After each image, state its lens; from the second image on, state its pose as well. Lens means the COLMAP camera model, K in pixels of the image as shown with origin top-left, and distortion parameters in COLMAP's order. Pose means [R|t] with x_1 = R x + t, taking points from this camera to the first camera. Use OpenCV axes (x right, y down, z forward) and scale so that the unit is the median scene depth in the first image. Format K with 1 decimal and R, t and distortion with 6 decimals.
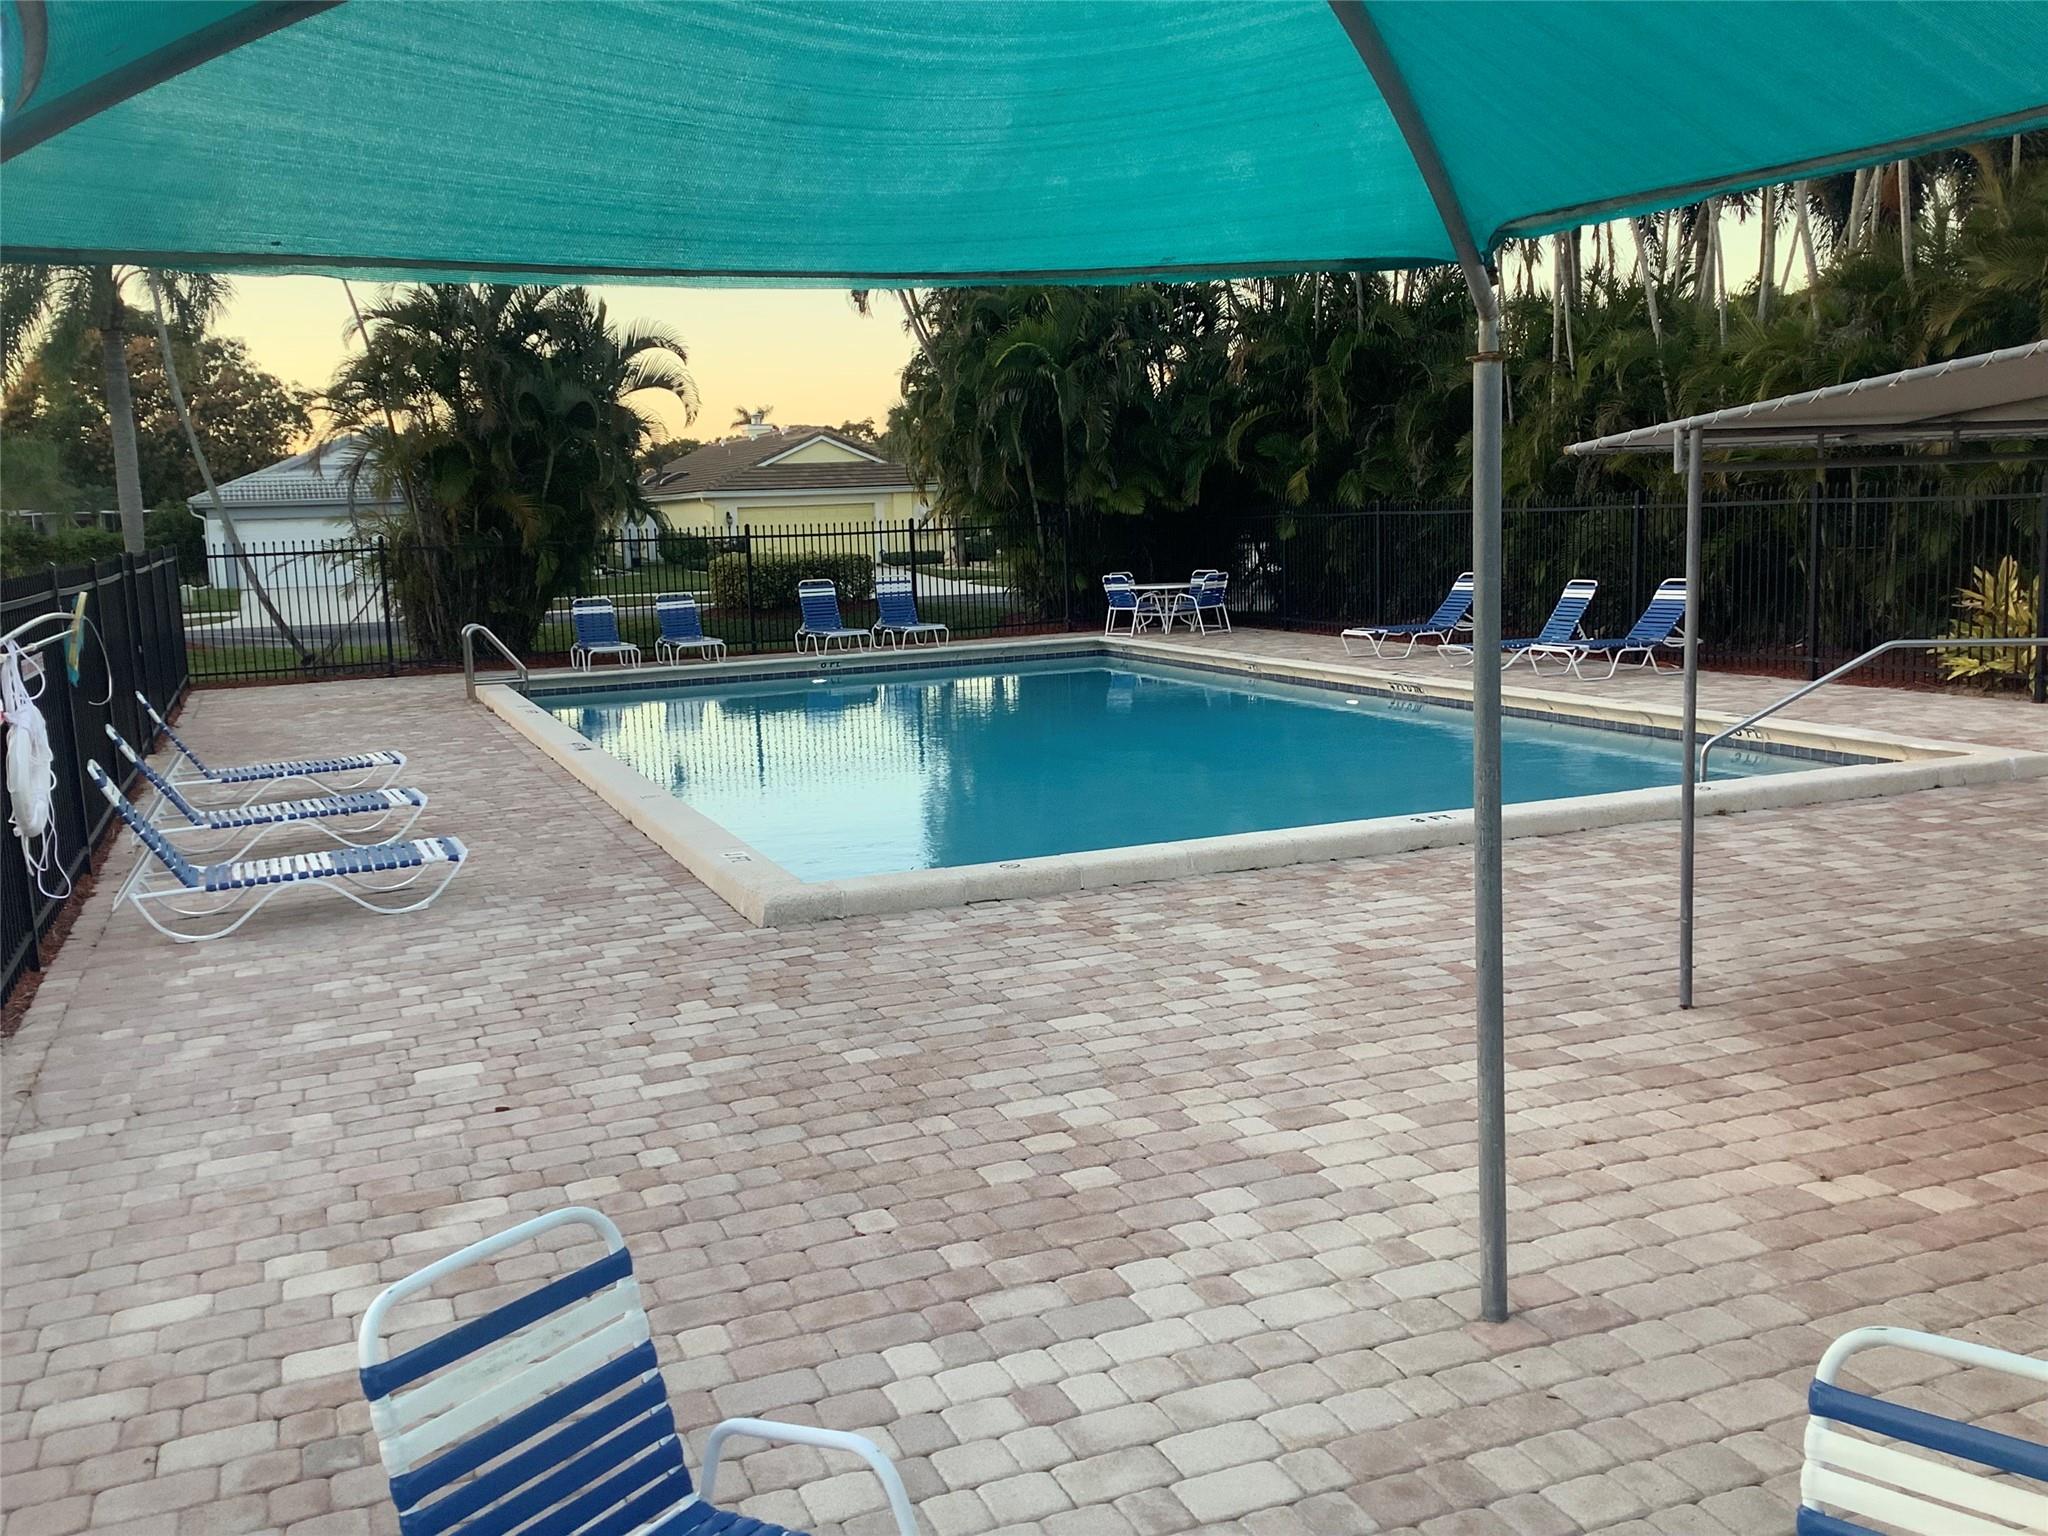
lens RADIAL K [[1813.7, 0, 1017.5], [0, 1813.7, 759.1], [0, 0, 1]] dist [0.101448, -0.183685]
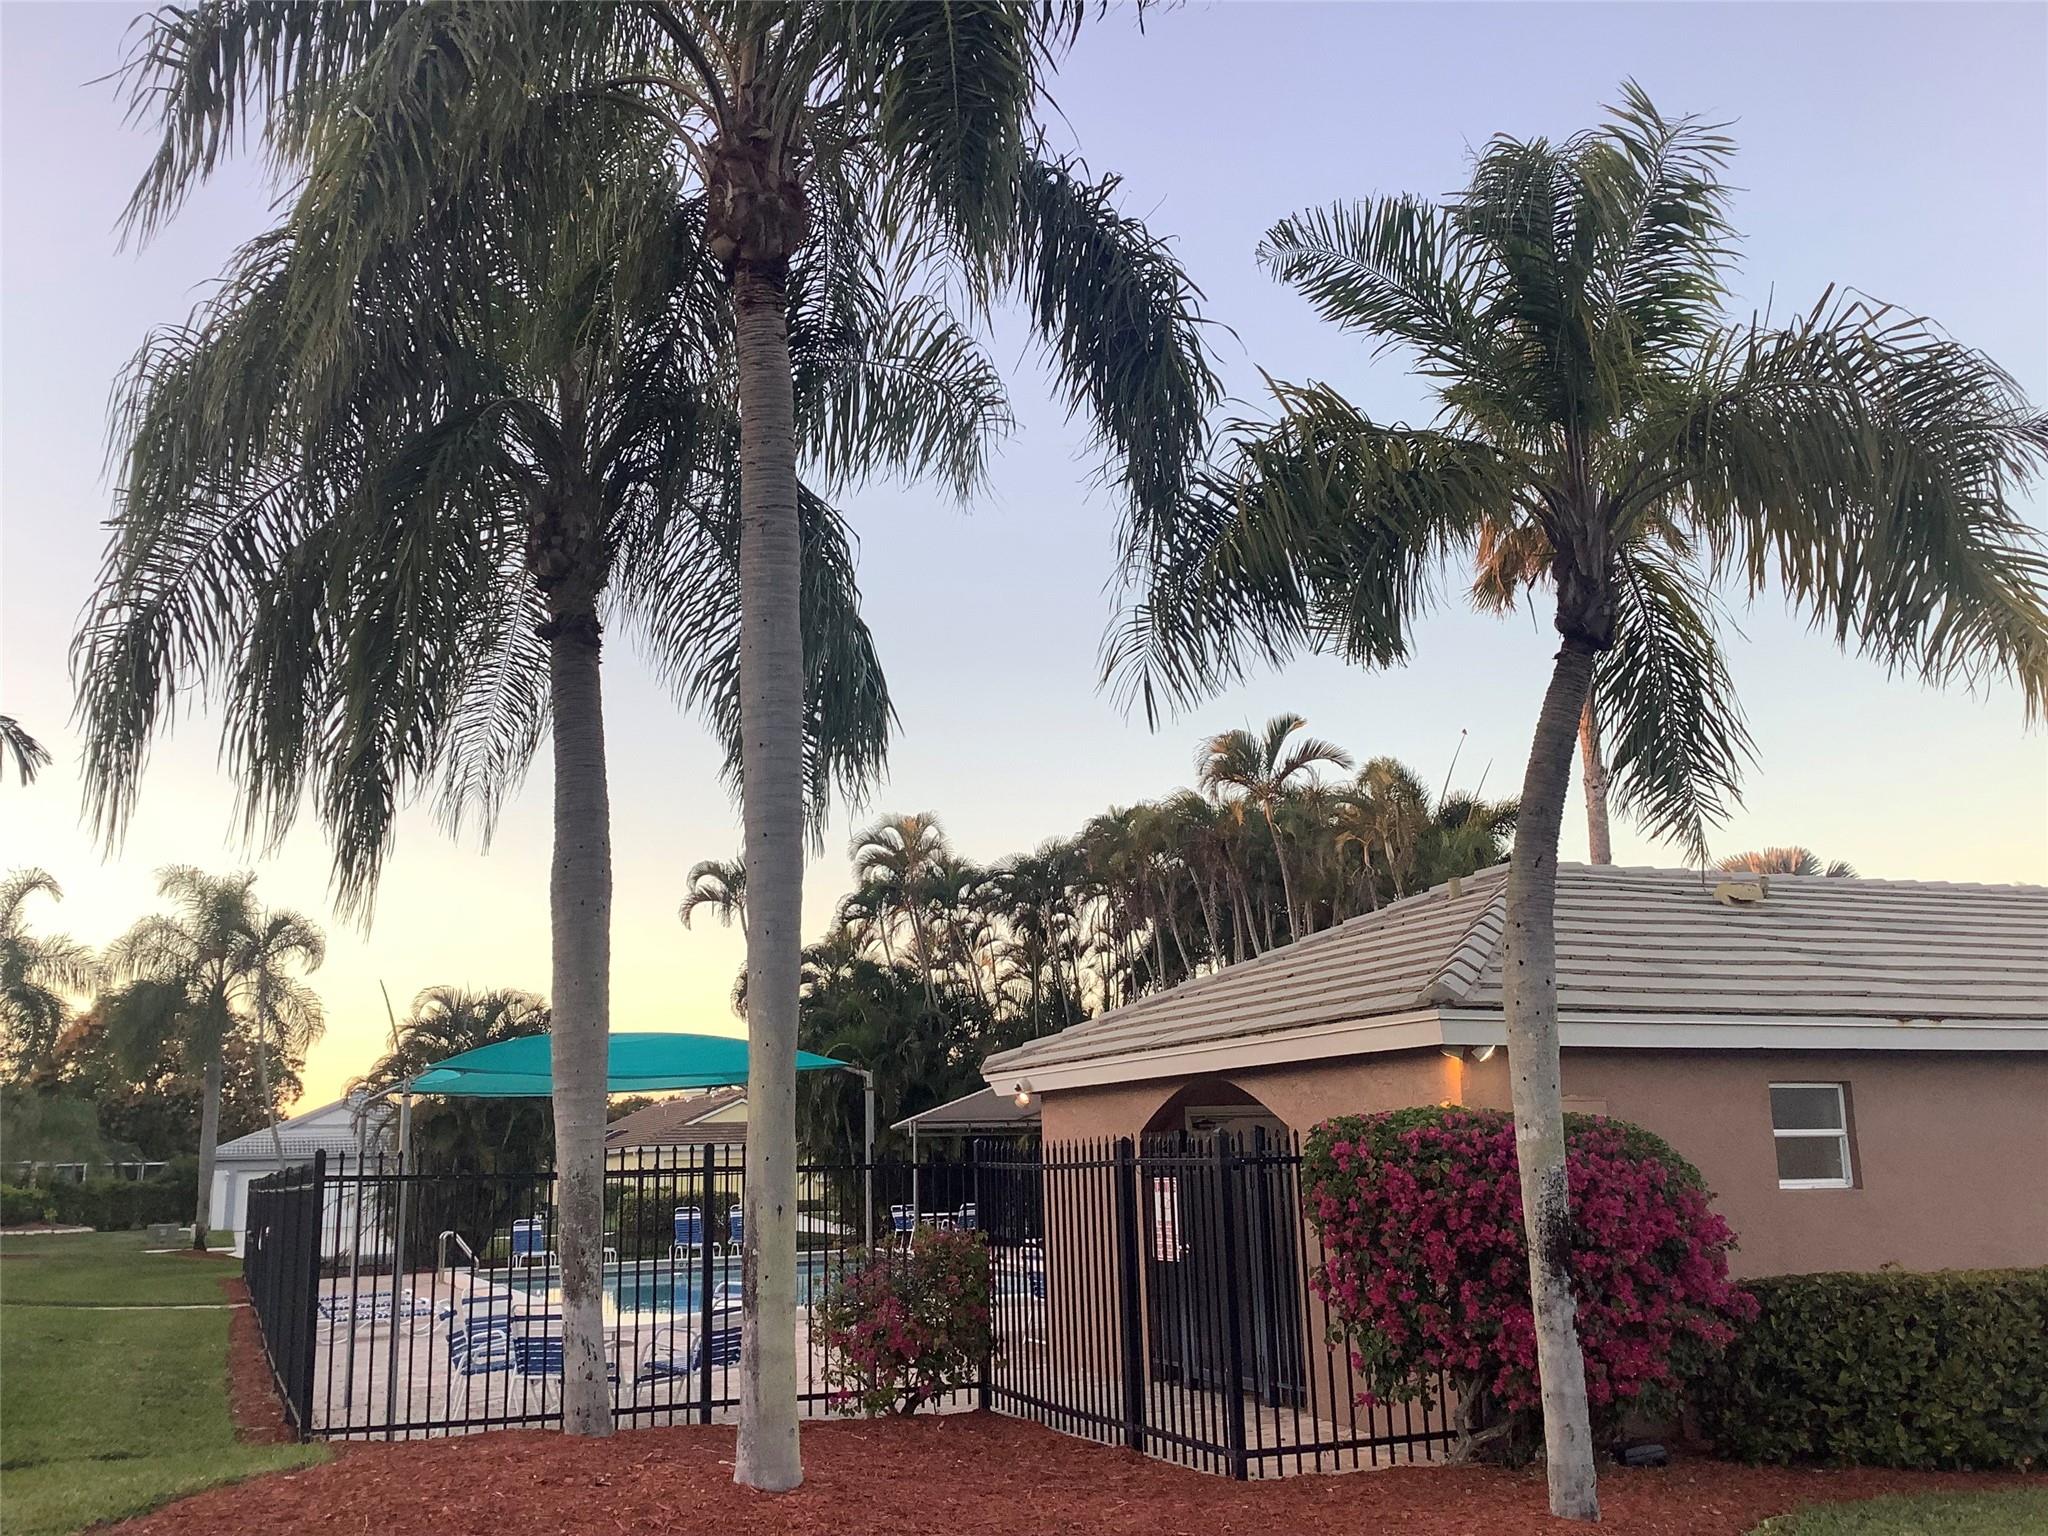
lens RADIAL K [[1813.7, 0, 1017.5], [0, 1813.7, 759.1], [0, 0, 1]] dist [0.101448, -0.183685]
pose [[0.999731, 0.014824, 0.017828, 0.111254], [-0.007638, 0.936569, -0.350399, 0.068639], [-0.021892, 0.350169, 0.936431, -0.448103]]
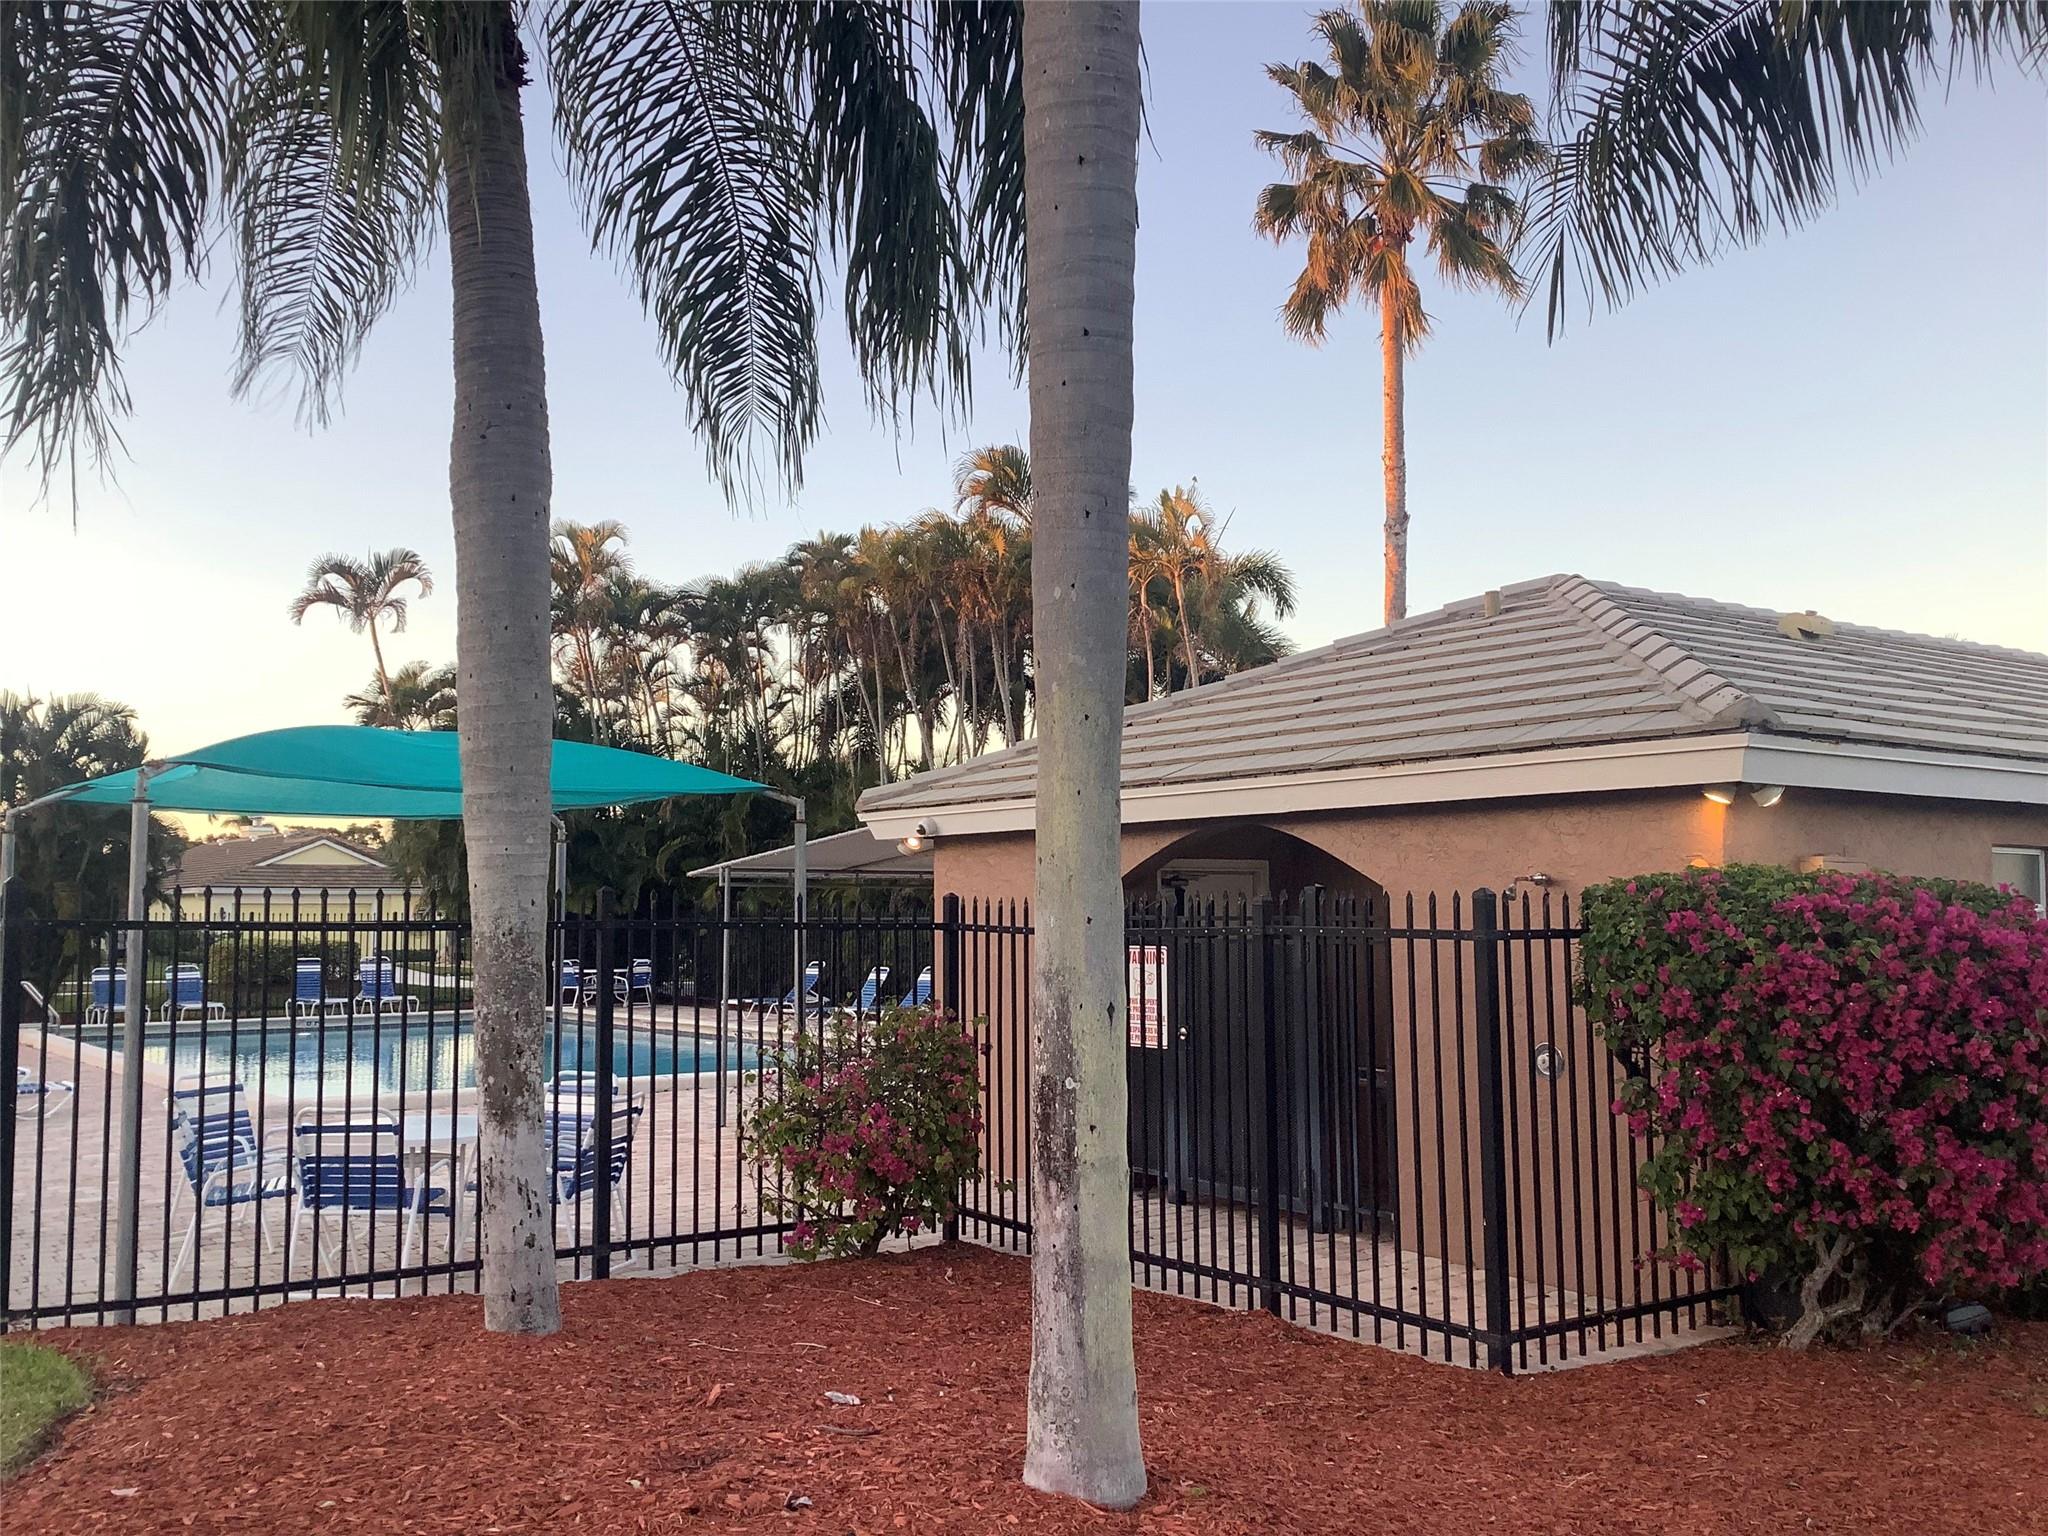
lens RADIAL K [[1813.7, 0, 1017.5], [0, 1813.7, 759.1], [0, 0, 1]] dist [0.101448, -0.183685]
pose [[0.966649, 0.053987, 0.250351, 0.033727], [0.003929, 0.974288, -0.225272, 0.049639], [-0.256076, 0.218742, 0.941582, -0.310913]]
